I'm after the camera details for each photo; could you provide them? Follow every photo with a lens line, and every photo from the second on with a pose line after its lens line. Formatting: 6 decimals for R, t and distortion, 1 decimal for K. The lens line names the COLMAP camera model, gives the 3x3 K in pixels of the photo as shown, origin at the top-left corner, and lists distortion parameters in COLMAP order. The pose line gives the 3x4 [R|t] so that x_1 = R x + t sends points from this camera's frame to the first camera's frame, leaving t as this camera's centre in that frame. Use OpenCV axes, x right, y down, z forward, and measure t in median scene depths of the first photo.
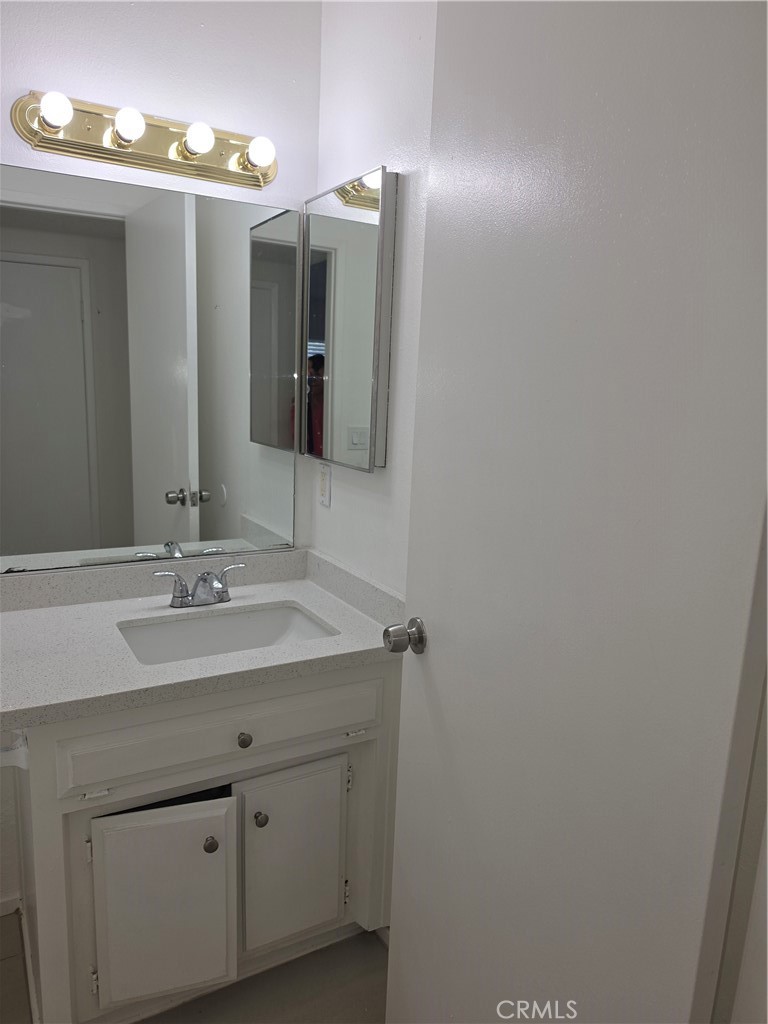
lens RADIAL K [[711.6, 0, 392.2], [0, 711.6, 505.3], [0, 0, 1]] dist [0.039105, -0.045061]
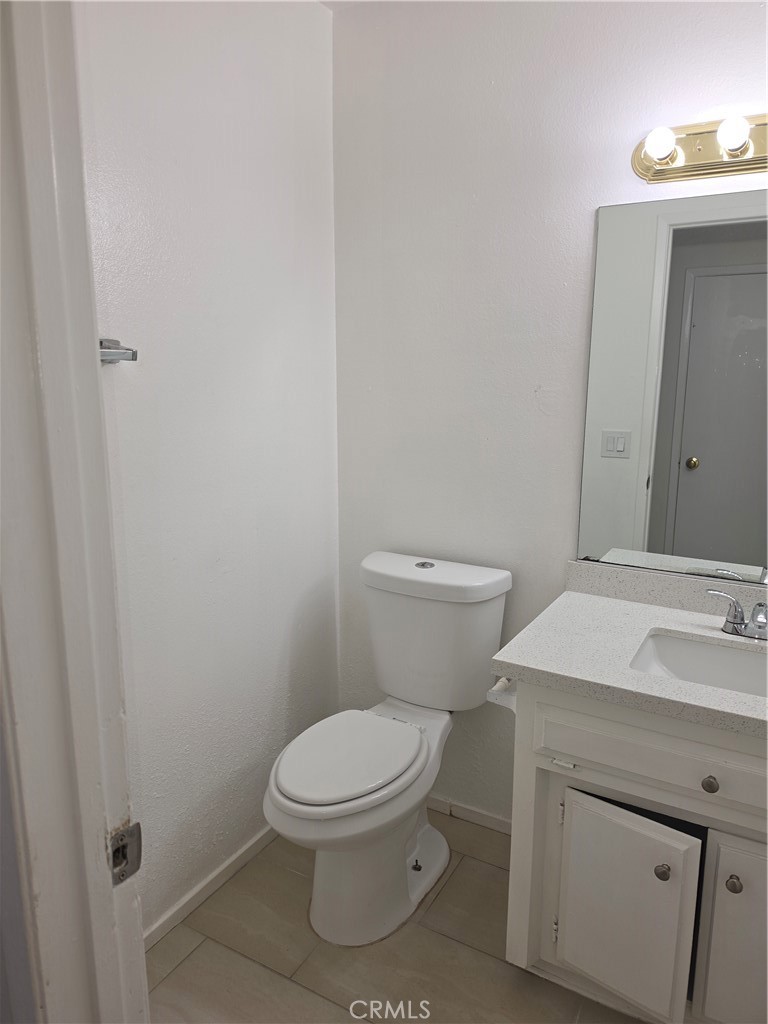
lens RADIAL K [[711.6, 0, 380.4], [0, 711.6, 506.8], [0, 0, 1]] dist [0.039105, -0.045061]
pose [[0.509666, 0.128538, -0.850717, 0.266182], [-0.139682, 0.988021, 0.065600, -0.020283], [0.848958, 0.085396, 0.521515, 0.111123]]
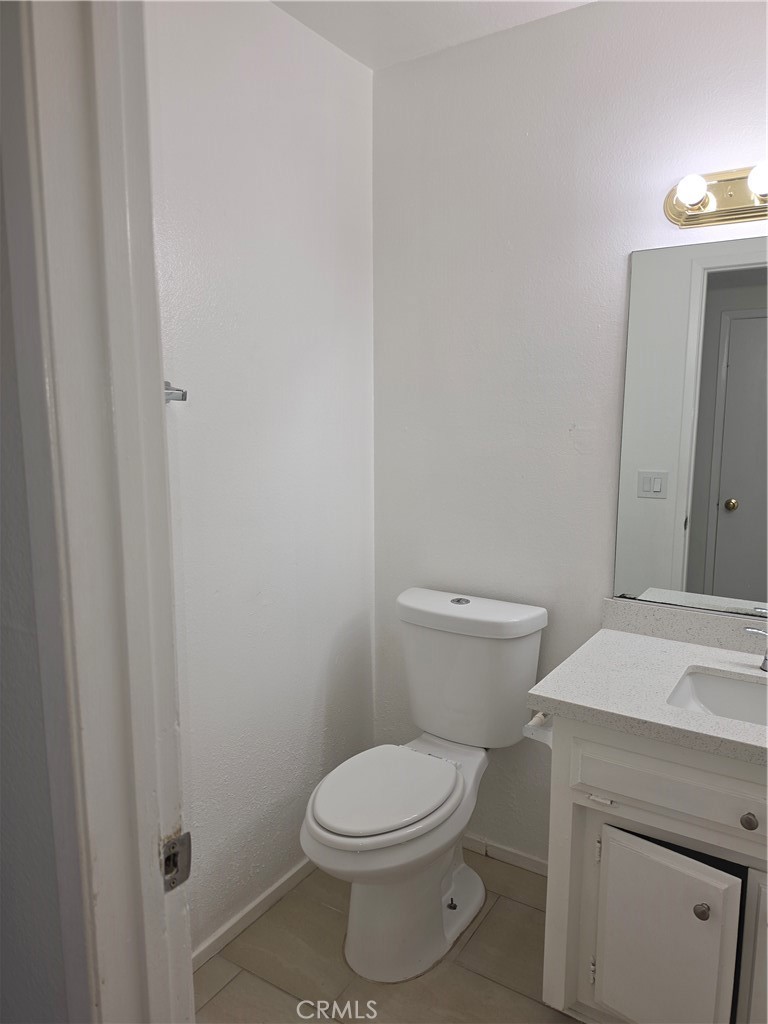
lens RADIAL K [[711.6, 0, 384.1], [0, 711.6, 519.0], [0, 0, 1]] dist [0.039105, -0.045061]
pose [[0.472295, 0.094384, -0.876373, 0.285714], [-0.143466, 0.989224, 0.029221, -0.010311], [0.869687, 0.111929, 0.480746, 0.096117]]
